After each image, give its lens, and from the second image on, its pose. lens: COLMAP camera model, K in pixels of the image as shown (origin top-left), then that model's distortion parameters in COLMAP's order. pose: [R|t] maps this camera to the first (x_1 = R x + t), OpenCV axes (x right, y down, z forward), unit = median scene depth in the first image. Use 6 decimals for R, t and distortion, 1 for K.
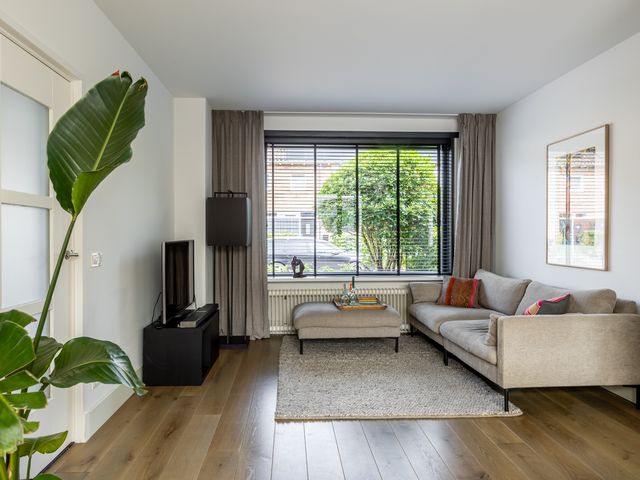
lens RADIAL K [[460.6, 0, 317.5], [0, 460.6, 239.5], [0, 0, 1]] dist [0.030816, -0.001828]
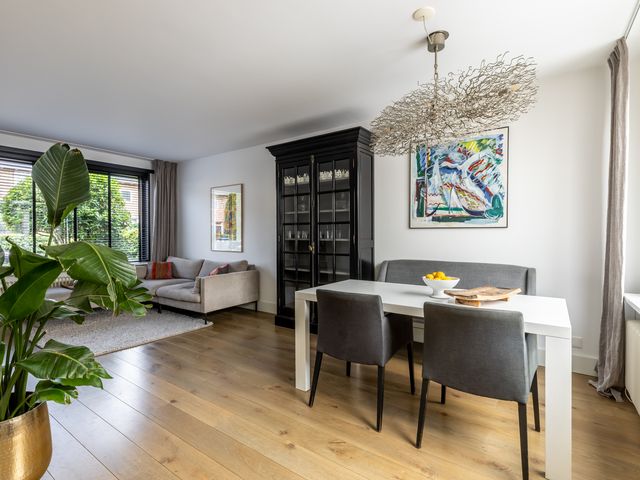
lens RADIAL K [[326.6, 0, 314.7], [0, 326.6, 236.7], [0, 0, 1]] dist [0.003498, -0.000019]
pose [[0.640731, -0.005797, 0.767743, -0.228971], [0.009148, 0.999958, -0.000084, 0.000182], [-0.767711, 0.007077, 0.640757, -0.156649]]
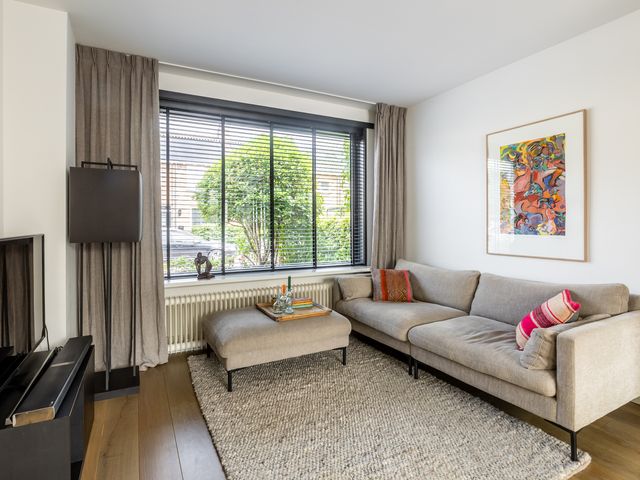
lens RADIAL K [[343.7, 0, 322.4], [0, 343.7, 225.0], [0, 0, 1]] dist [-0.006393, 0.000780]
pose [[0.908036, -0.003122, 0.418882, -0.120091], [0.008146, 0.999915, -0.010205, -0.003647], [-0.418814, 0.012678, 0.907984, 0.424715]]
